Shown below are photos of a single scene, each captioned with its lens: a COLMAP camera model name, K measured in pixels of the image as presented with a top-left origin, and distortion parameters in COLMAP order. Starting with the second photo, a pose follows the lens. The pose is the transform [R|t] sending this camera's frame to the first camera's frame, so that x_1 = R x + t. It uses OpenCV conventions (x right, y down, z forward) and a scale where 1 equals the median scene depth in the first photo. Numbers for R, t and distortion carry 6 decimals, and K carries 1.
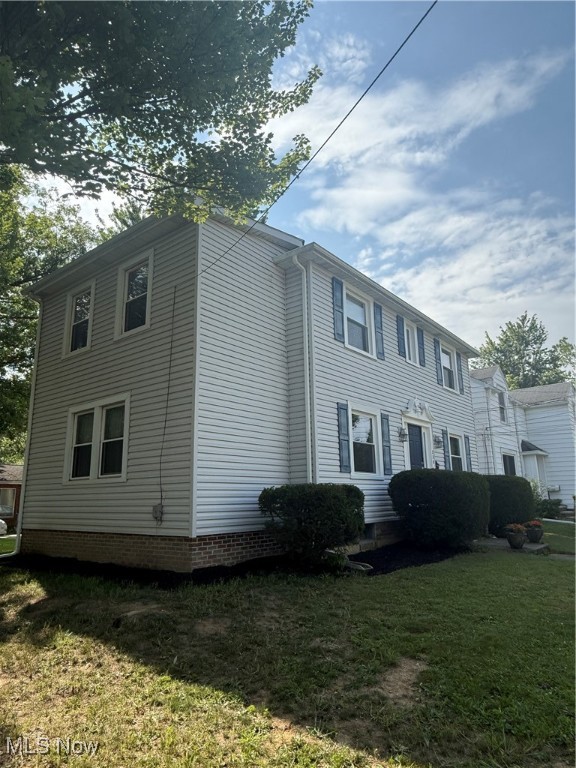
lens RADIAL K [[484.0, 0, 288.0], [0, 484.0, 384.0], [0, 0, 1]] dist [-0.002543, -0.000482]
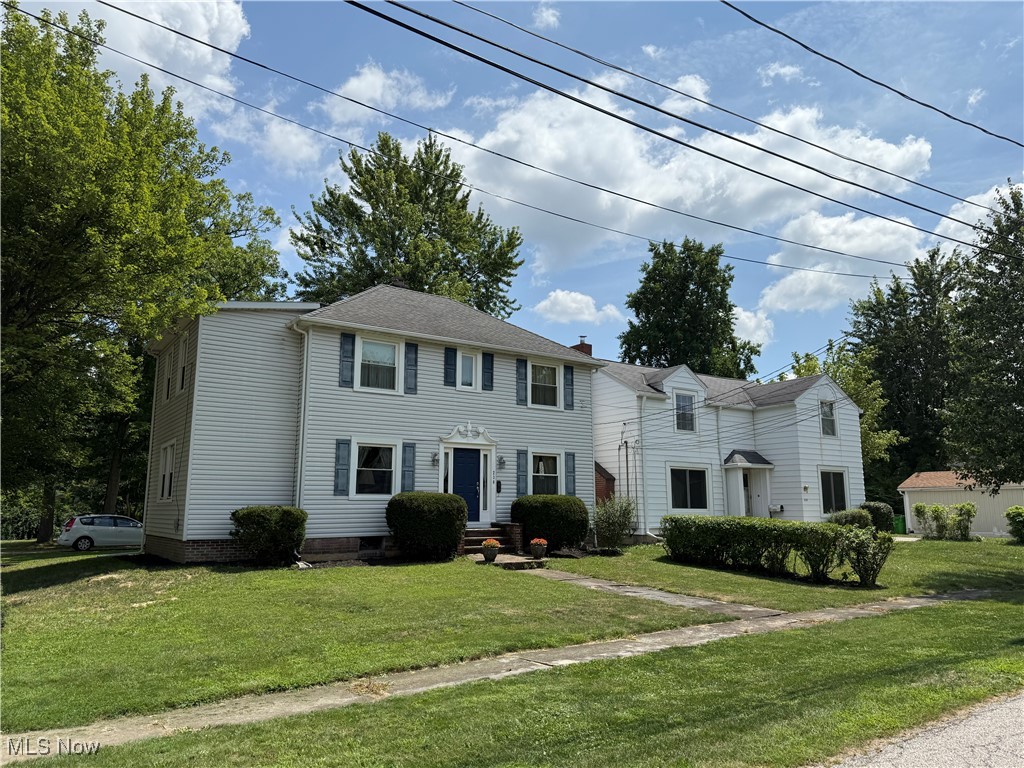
lens RADIAL K [[707.0, 0, 512.0], [0, 707.0, 384.0], [0, 0, 1]] dist [0.067370, -0.000450]
pose [[0.956968, -0.030532, -0.288582, 1.031563], [0.047473, 0.997524, 0.051887, -0.170400], [0.286284, -0.063354, 0.956048, -0.586175]]
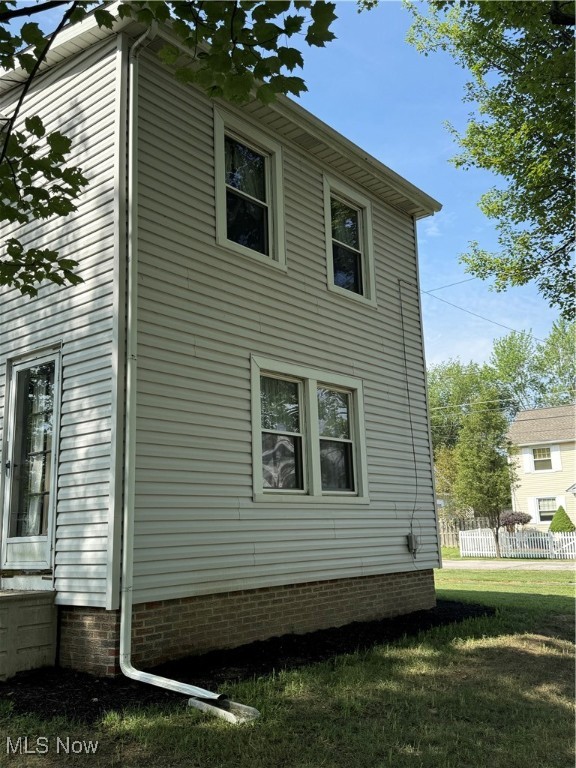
lens RADIAL K [[710.4, 0, 288.0], [0, 710.4, 384.0], [0, 0, 1]] dist [0.150500, -0.013230]
pose [[0.031725, 0.219687, 0.975054, -1.283719], [-0.201726, 0.956877, -0.209028, 0.249785], [-0.978928, -0.190062, 0.074674, 0.961275]]
